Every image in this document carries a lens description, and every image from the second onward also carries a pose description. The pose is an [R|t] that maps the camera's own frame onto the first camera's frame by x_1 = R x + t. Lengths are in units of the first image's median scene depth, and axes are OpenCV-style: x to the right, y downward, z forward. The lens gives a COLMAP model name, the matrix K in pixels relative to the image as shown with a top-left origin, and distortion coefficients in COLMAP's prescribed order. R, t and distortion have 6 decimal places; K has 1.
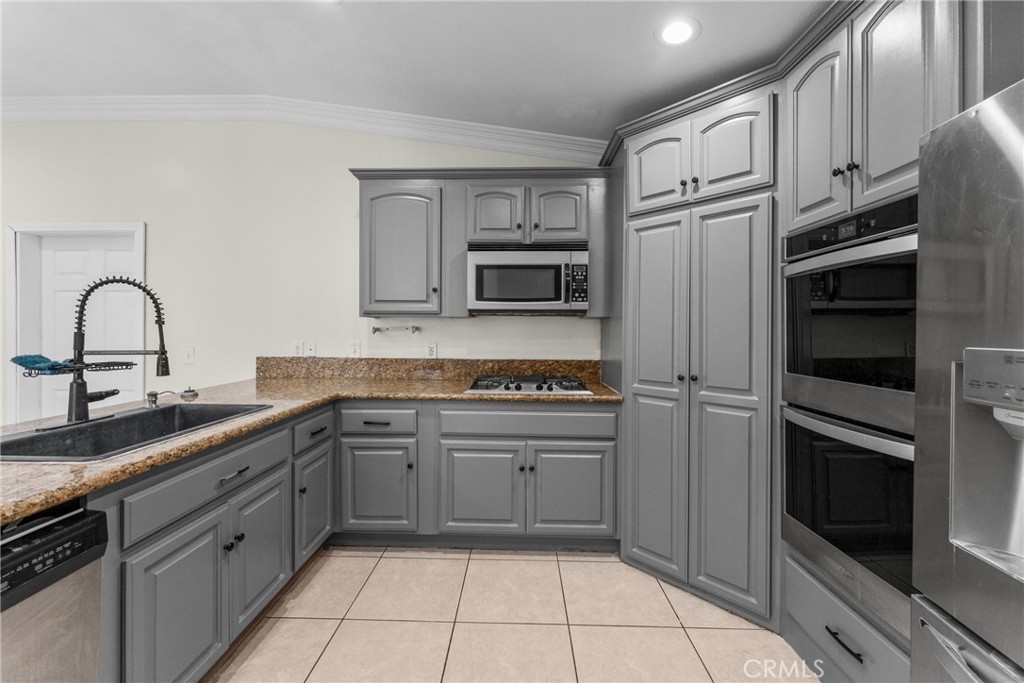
lens RADIAL K [[409.9, 0, 511.9], [0, 409.9, 330.8], [0, 0, 1]] dist [-0.000491, -0.000550]
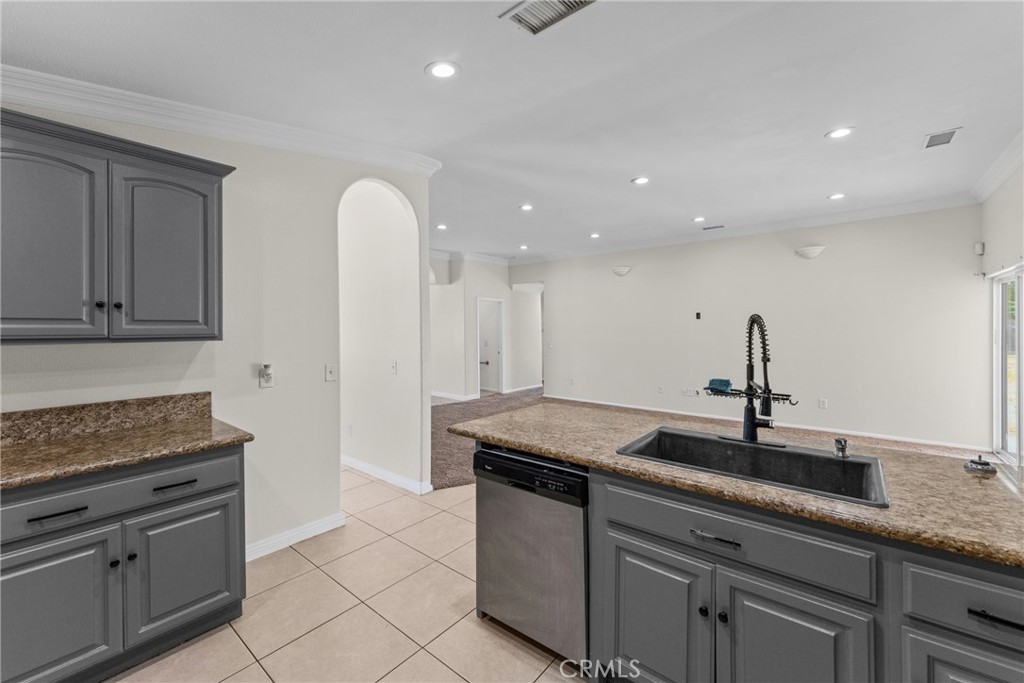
lens RADIAL K [[409.9, 0, 510.2], [0, 409.9, 334.1], [0, 0, 1]] dist [-0.000491, -0.000550]
pose [[-0.620377, 0.008336, -0.784259, 0.273664], [-0.001340, 0.999931, 0.011688, -0.093472], [0.784302, 0.008302, -0.620323, 1.175876]]
